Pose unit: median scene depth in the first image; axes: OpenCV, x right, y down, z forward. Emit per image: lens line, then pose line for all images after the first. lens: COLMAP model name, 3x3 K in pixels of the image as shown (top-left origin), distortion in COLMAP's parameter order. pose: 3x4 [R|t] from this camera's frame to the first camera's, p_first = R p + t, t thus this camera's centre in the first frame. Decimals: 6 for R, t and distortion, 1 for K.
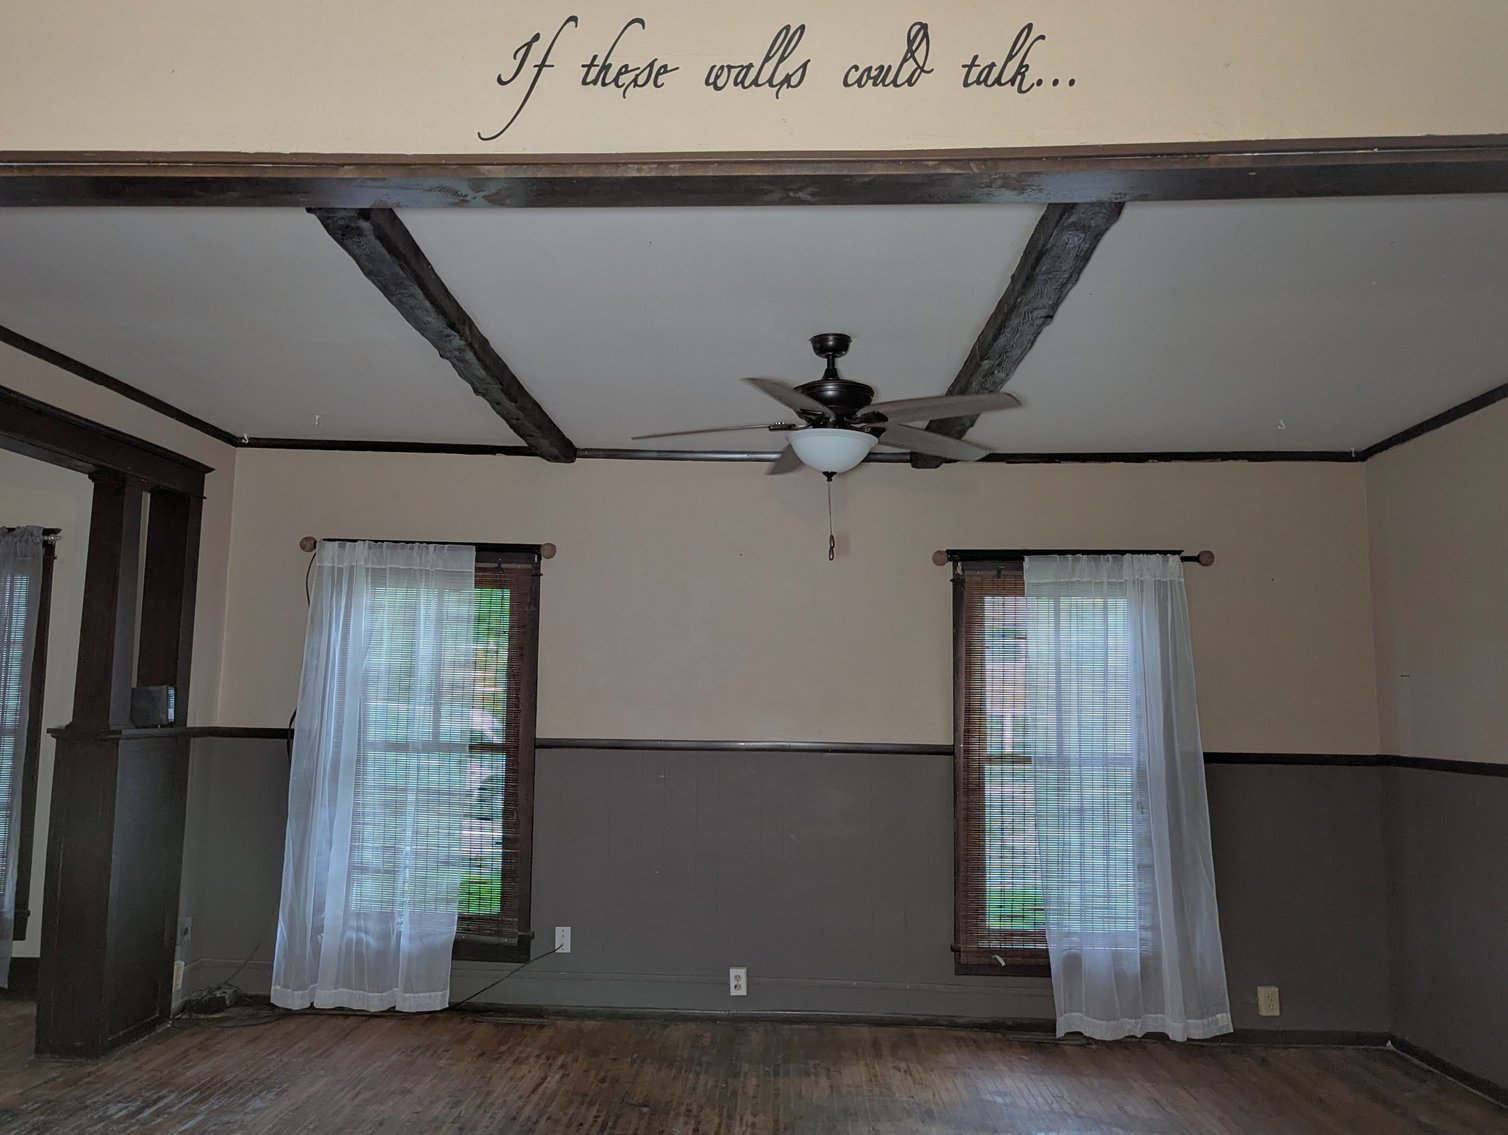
lens RADIAL K [[1245.6, 0, 724.9], [0, 1245.6, 558.6], [0, 0, 1]] dist [0.043853, -0.028078]
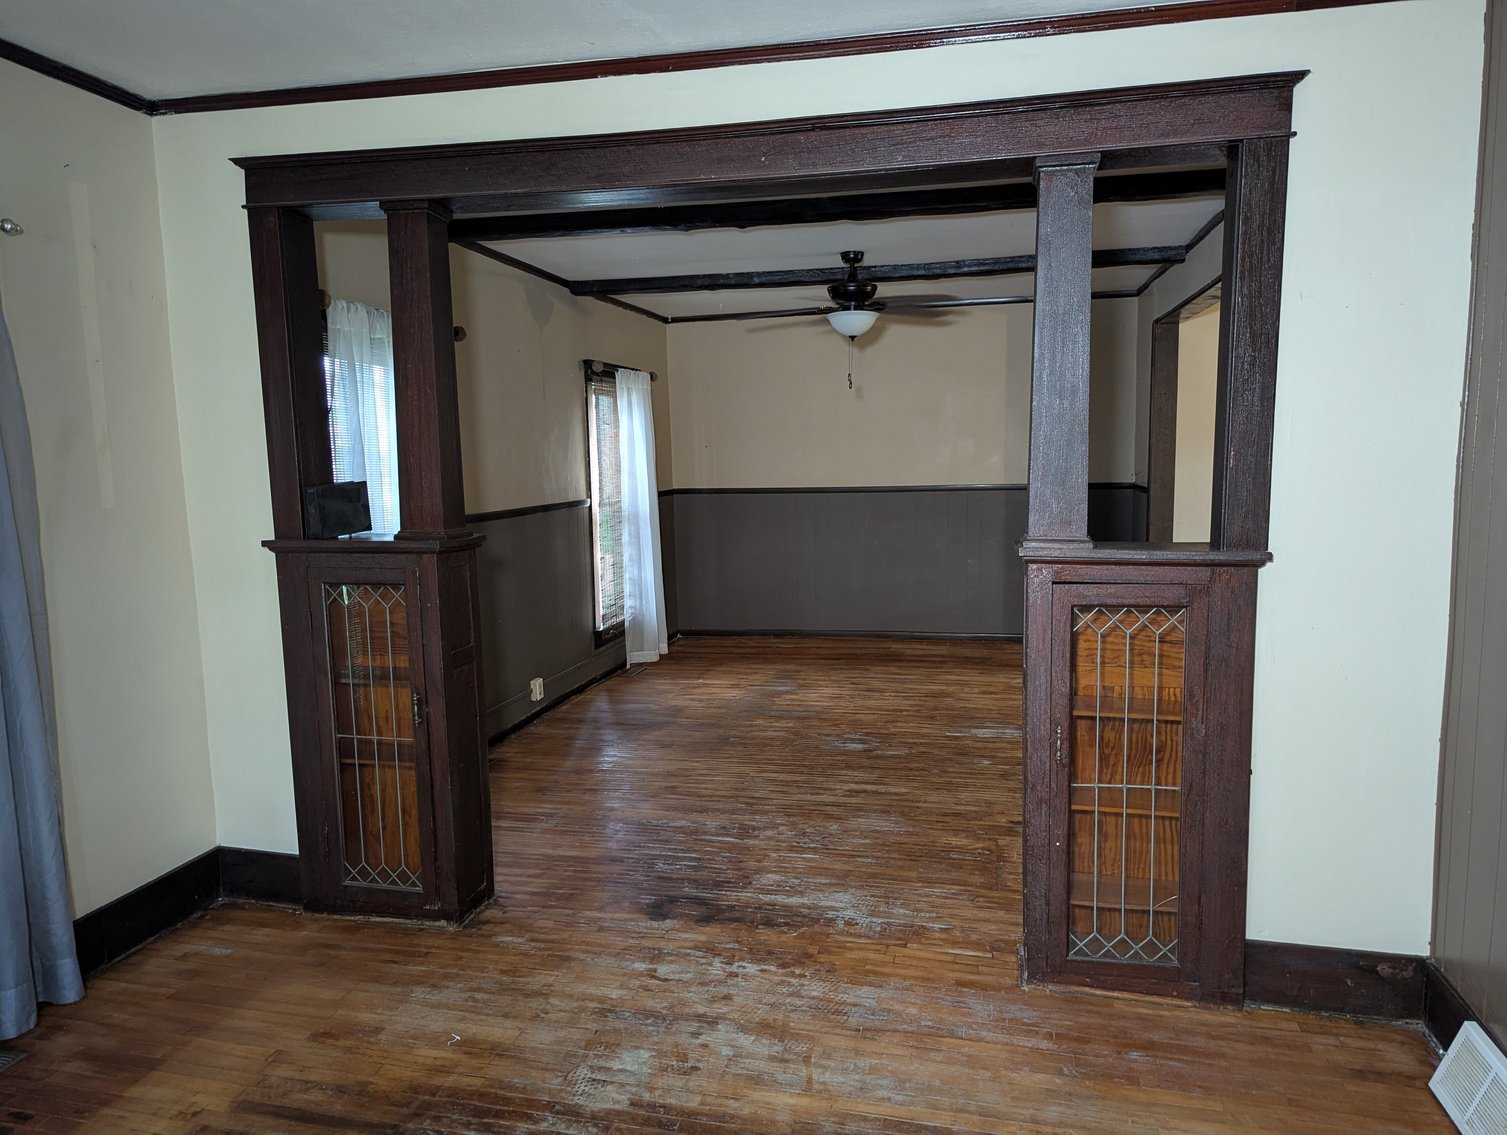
lens RADIAL K [[1071.0, 0, 748.1], [0, 1071.0, 572.6], [0, 0, 1]] dist [0.048644, -0.014589]
pose [[0.164670, -0.129652, 0.977790, -1.043609], [-0.094883, 0.984644, 0.146540, 0.034268], [-0.981774, -0.116906, 0.149840, 0.639814]]
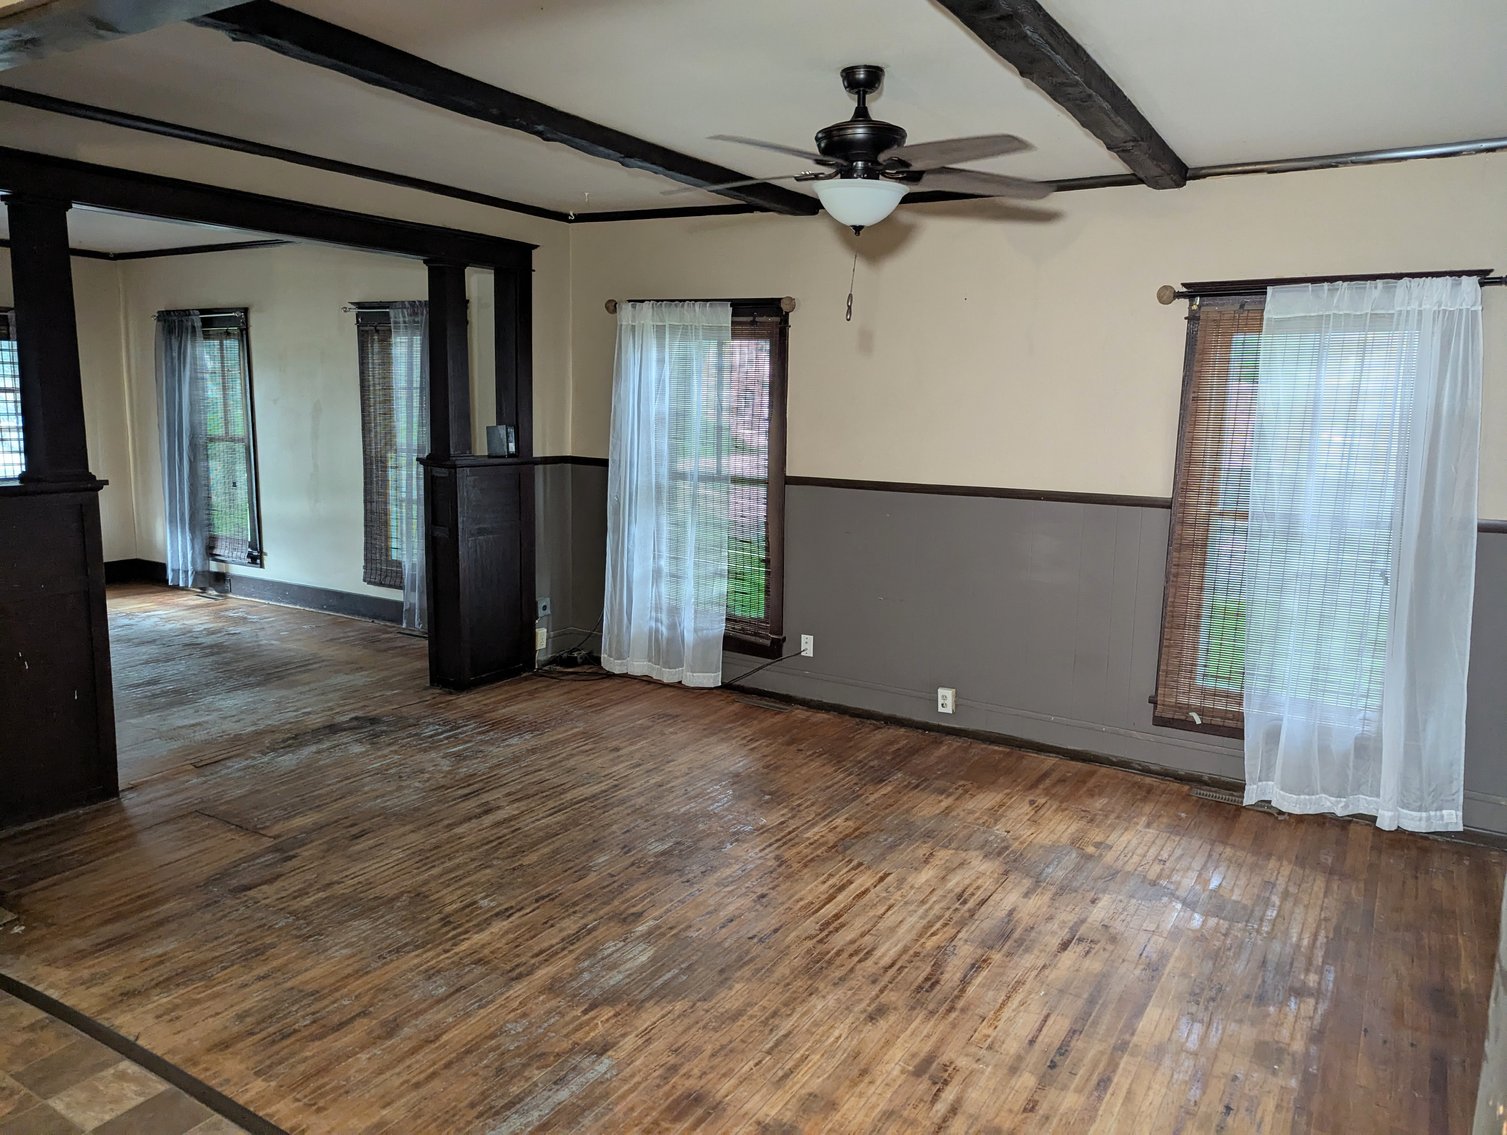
lens RADIAL K [[1071.0, 0, 758.2], [0, 1071.0, 561.3], [0, 0, 1]] dist [0.048644, -0.014589]
pose [[0.877102, 0.075369, -0.474354, 0.309843], [0.046446, 0.969673, 0.239951, -0.015551], [0.478054, -0.232493, 0.847002, 0.151165]]
